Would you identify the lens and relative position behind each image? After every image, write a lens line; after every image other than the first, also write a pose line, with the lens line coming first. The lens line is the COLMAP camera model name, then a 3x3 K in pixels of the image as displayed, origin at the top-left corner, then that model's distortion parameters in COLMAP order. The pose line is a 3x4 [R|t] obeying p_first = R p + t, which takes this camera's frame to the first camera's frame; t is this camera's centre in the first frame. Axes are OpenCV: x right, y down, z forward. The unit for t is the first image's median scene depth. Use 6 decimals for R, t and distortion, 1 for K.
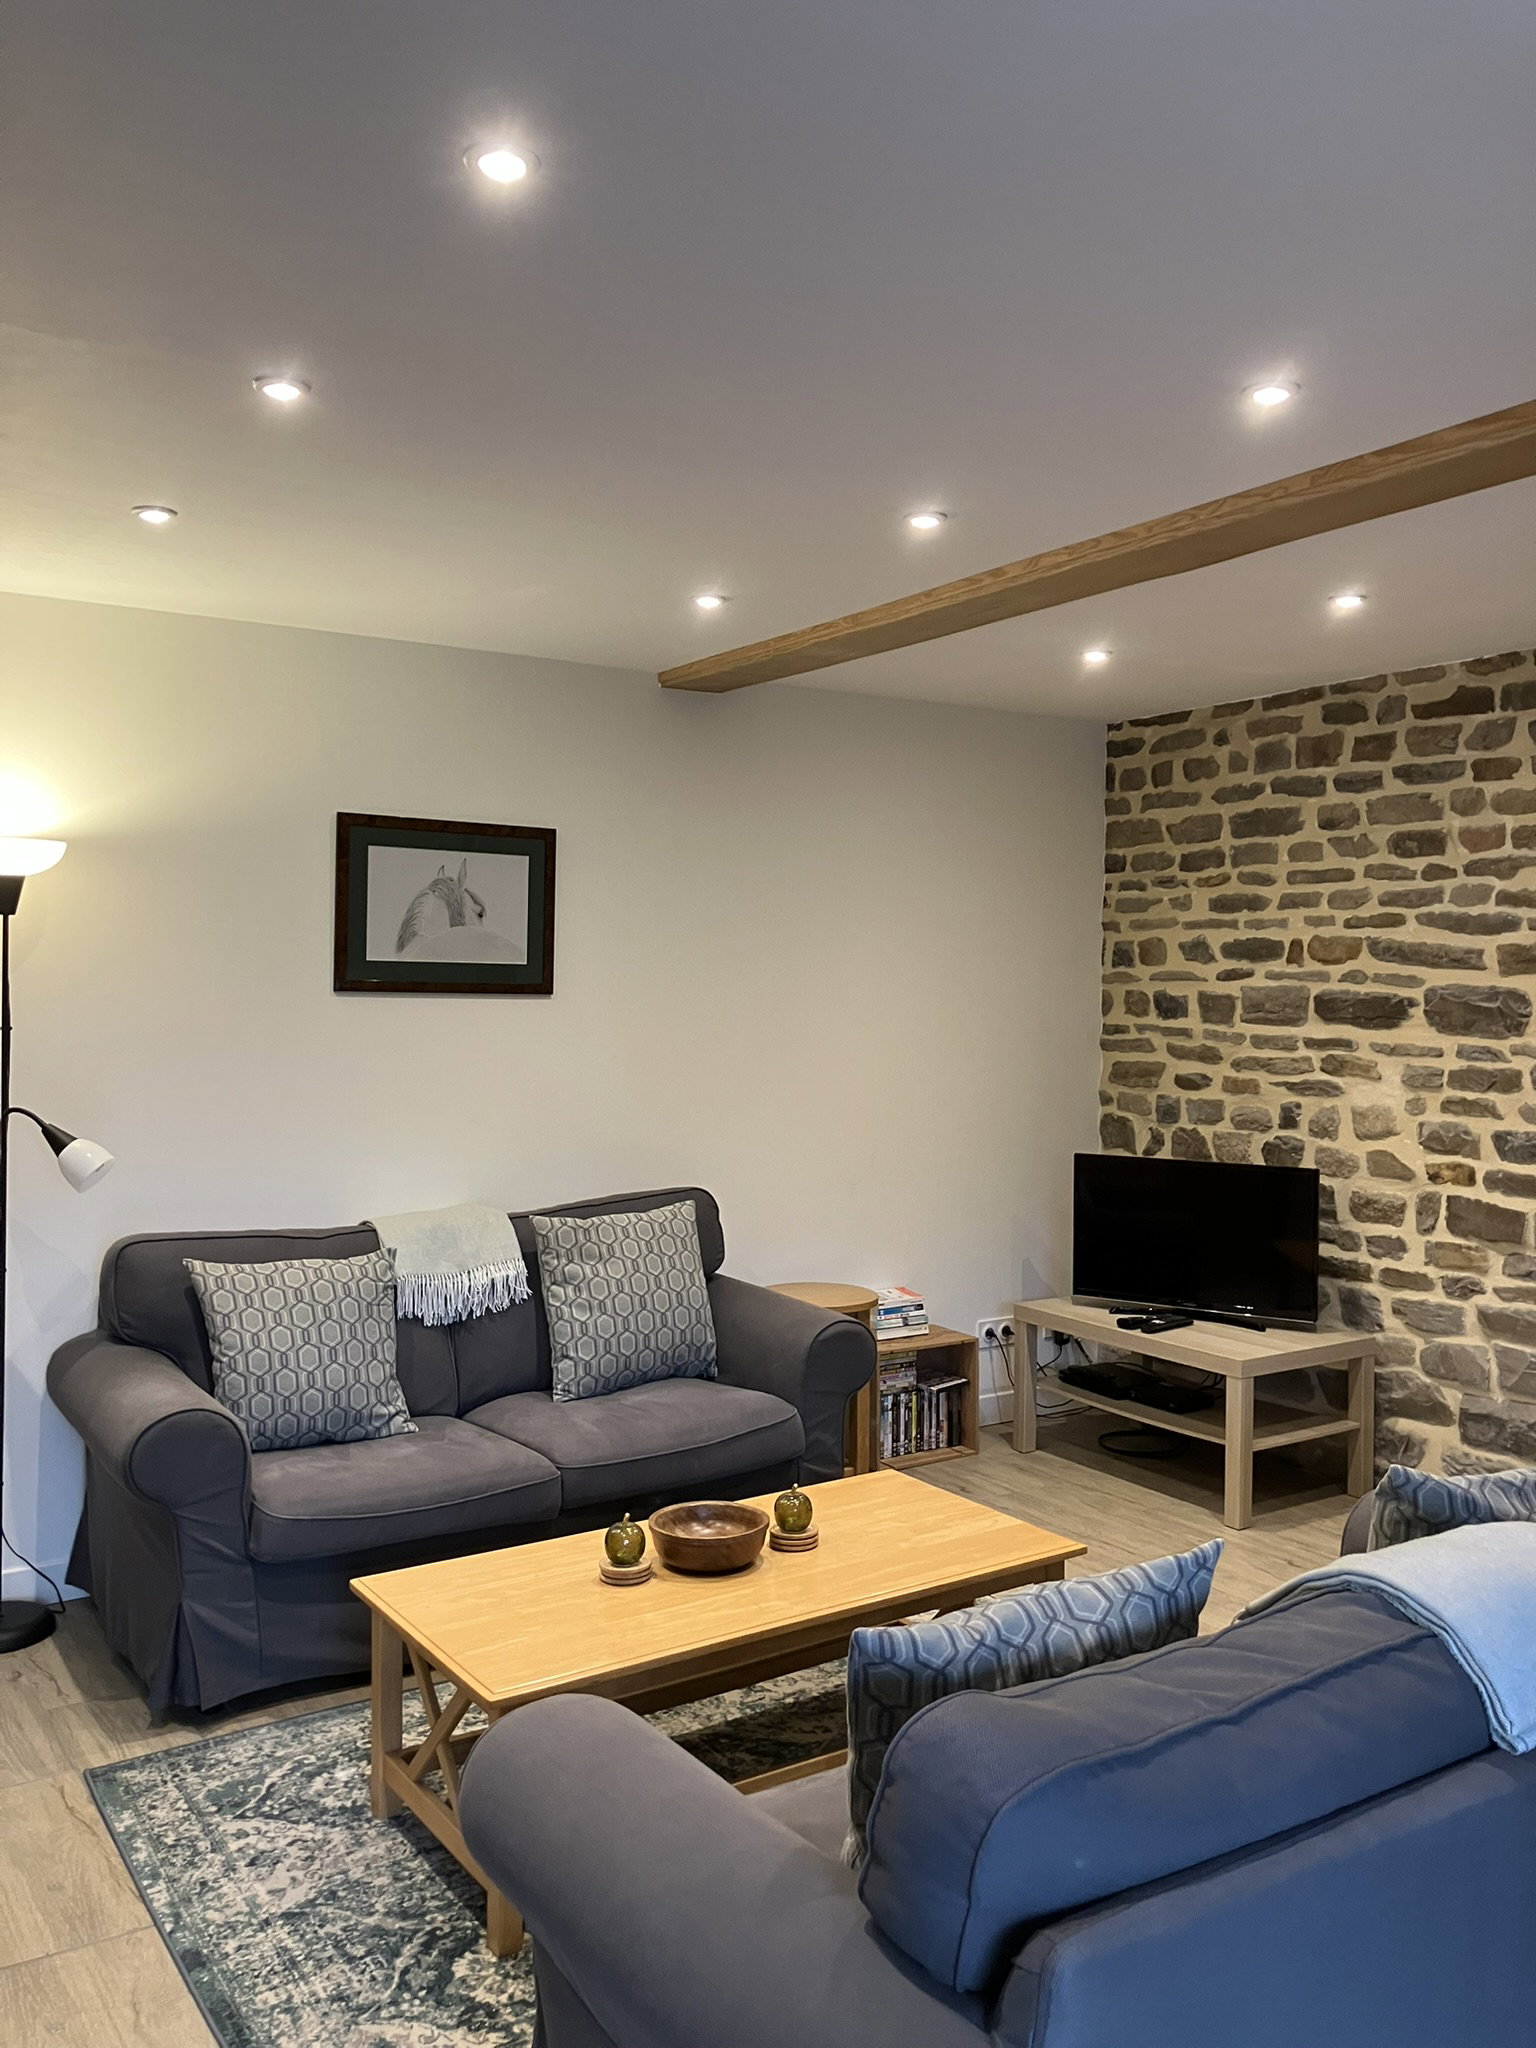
lens RADIAL K [[1684.5, 0, 772.6], [0, 1684.5, 1013.5], [0, 0, 1]] dist [0.057446, -0.078503]
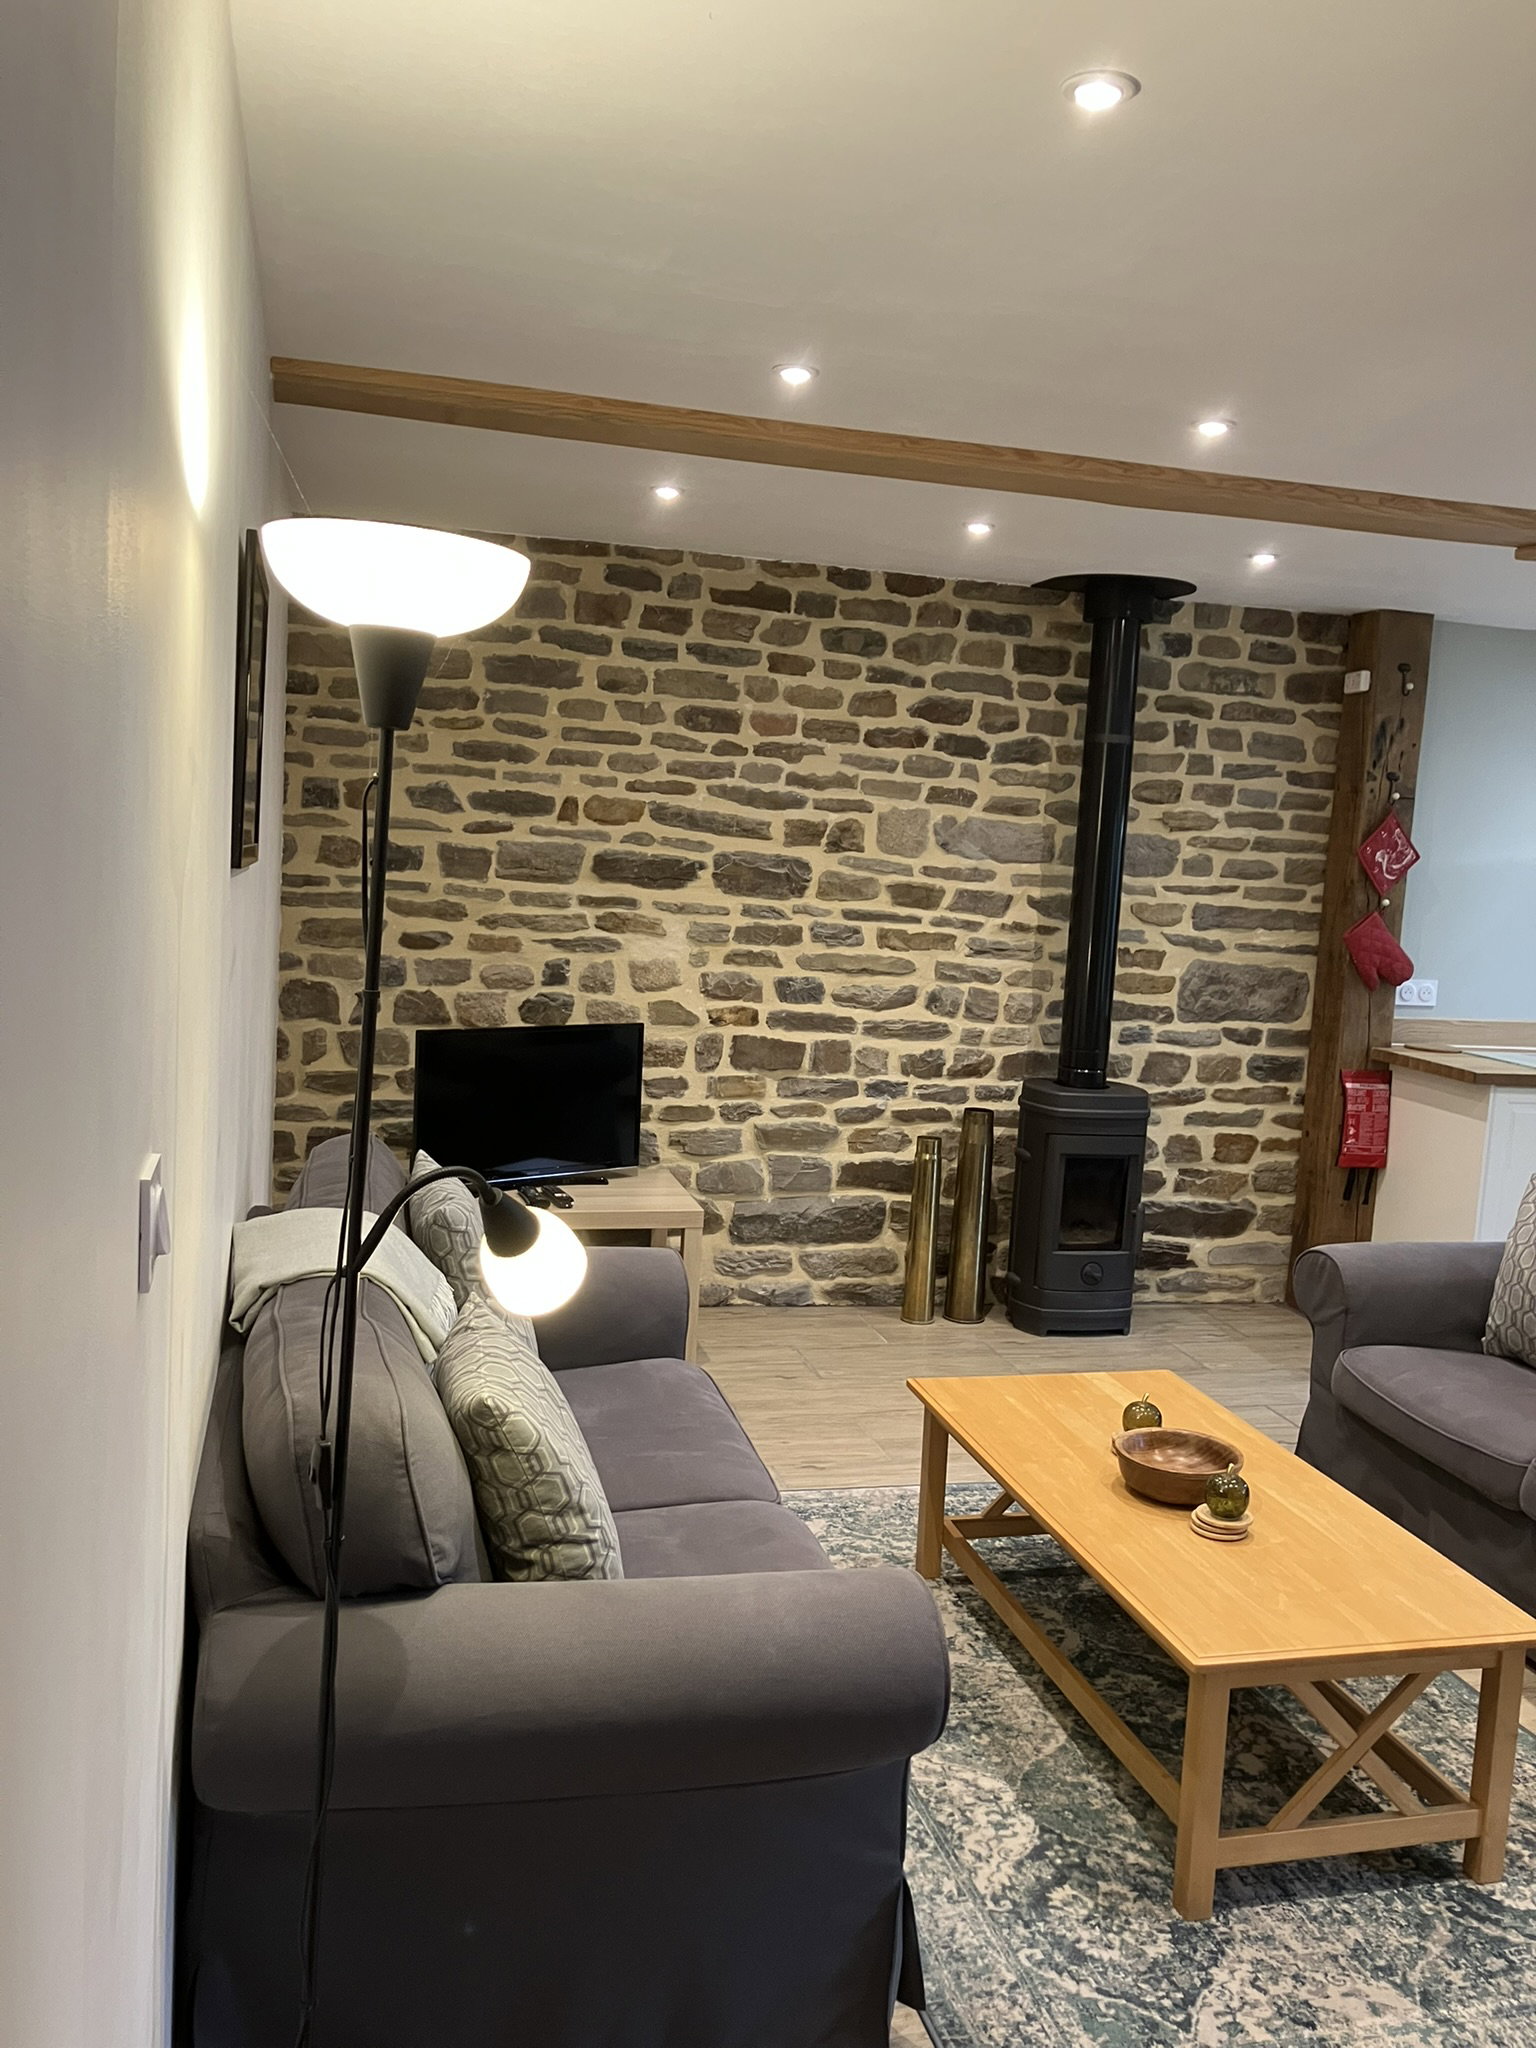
lens RADIAL K [[1684.5, 0, 767.4], [0, 1684.5, 1035.4], [0, 0, 1]] dist [0.057446, -0.078503]
pose [[0.316049, -0.105021, 0.942912, -0.683992], [-0.039473, 0.991538, 0.123668, -0.035618], [-0.947921, -0.076304, 0.309230, 0.639356]]
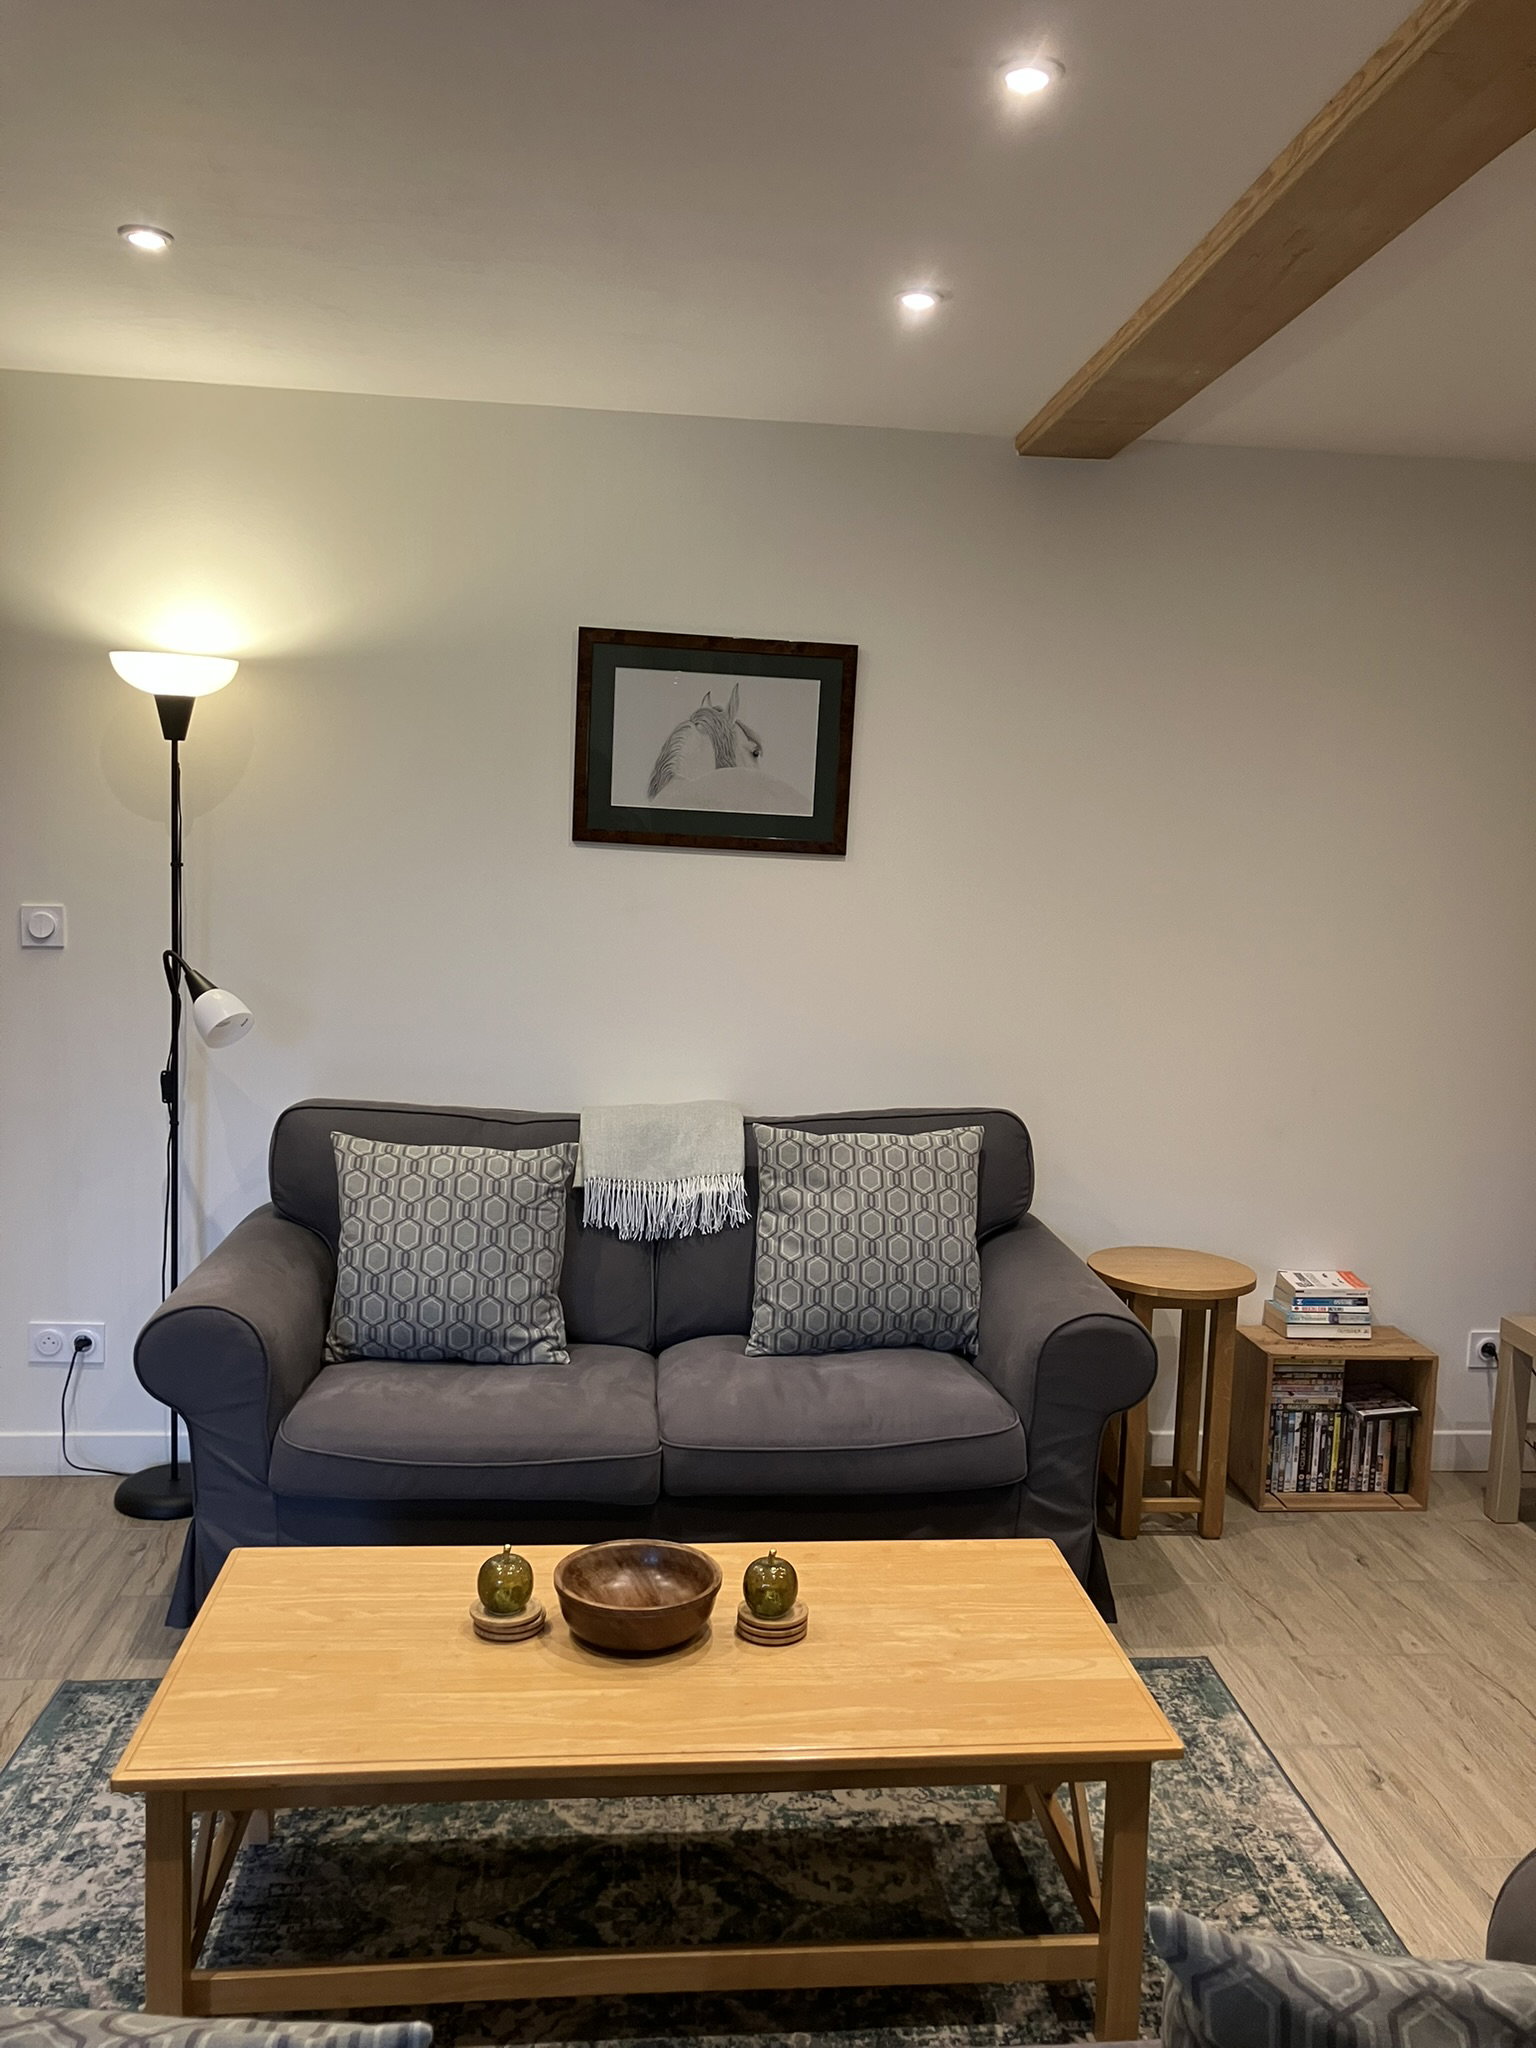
lens RADIAL K [[1684.5, 0, 765.7], [0, 1684.5, 1016.1], [0, 0, 1]] dist [0.057446, -0.078503]
pose [[0.885257, 0.075980, -0.458855, 0.218736], [-0.043231, 0.995737, 0.081476, 0.001738], [0.463089, -0.052290, 0.884768, 0.271807]]
